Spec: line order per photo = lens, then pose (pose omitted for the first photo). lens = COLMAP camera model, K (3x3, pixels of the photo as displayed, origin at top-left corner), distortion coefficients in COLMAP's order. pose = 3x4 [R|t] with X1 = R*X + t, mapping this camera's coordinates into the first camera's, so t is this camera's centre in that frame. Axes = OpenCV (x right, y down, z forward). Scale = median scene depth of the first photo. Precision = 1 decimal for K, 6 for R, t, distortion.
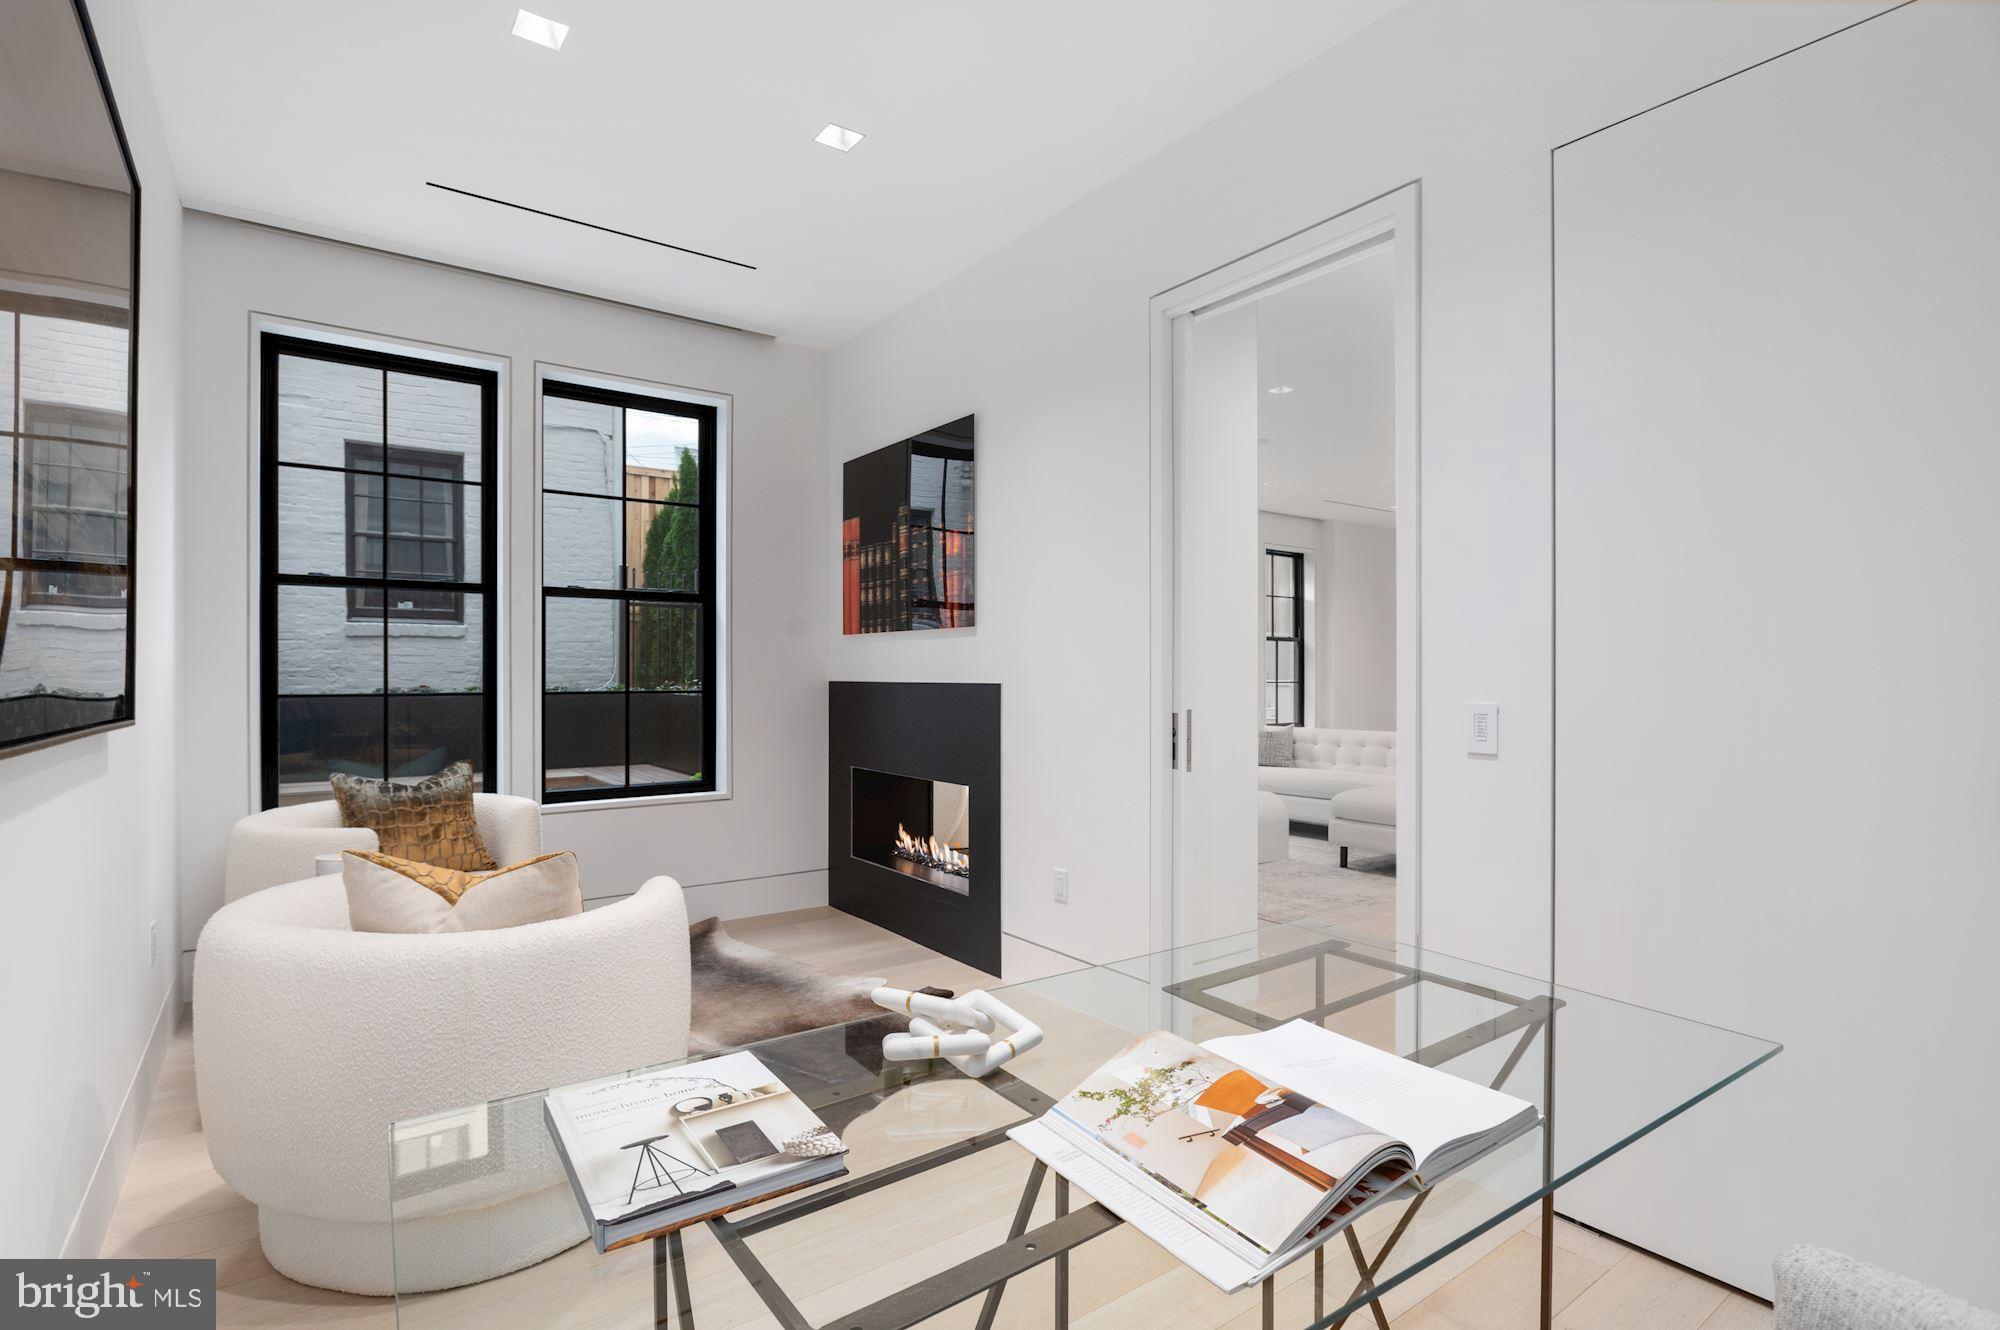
lens RADIAL K [[955.9, 0, 1004.6], [0, 955.9, 670.3], [0, 0, 1]] dist [-0.013998, -0.000919]
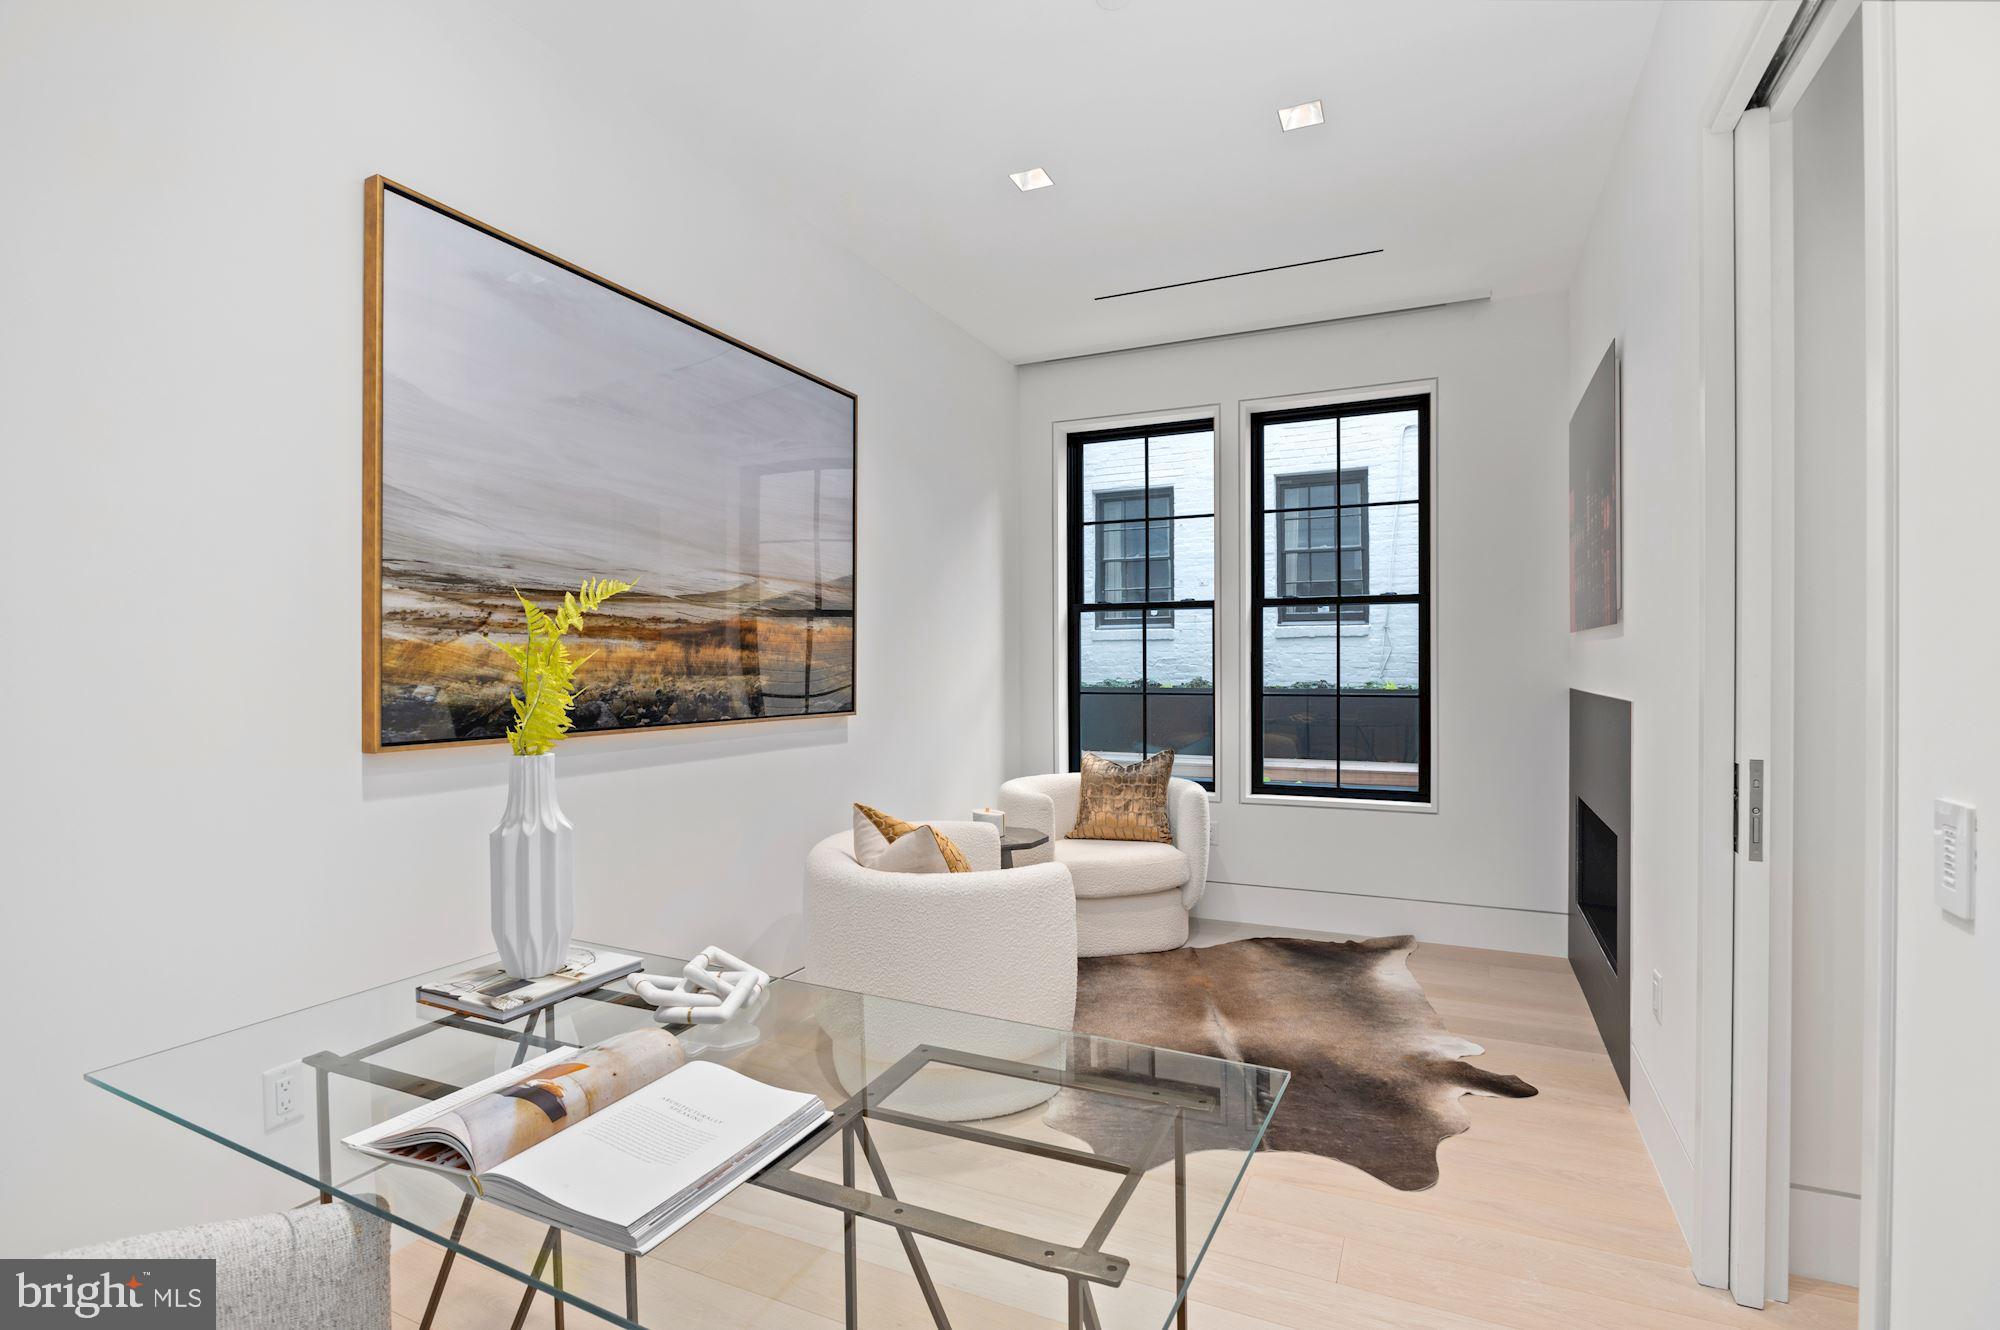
lens RADIAL K [[955.9, 0, 1004.6], [0, 955.9, 670.3], [0, 0, 1]] dist [-0.013998, -0.000919]
pose [[0.479717, 0.004696, -0.877411, 0.402218], [0.008658, 0.999912, 0.010086, -0.021676], [0.877380, -0.012435, 0.479634, 0.233850]]
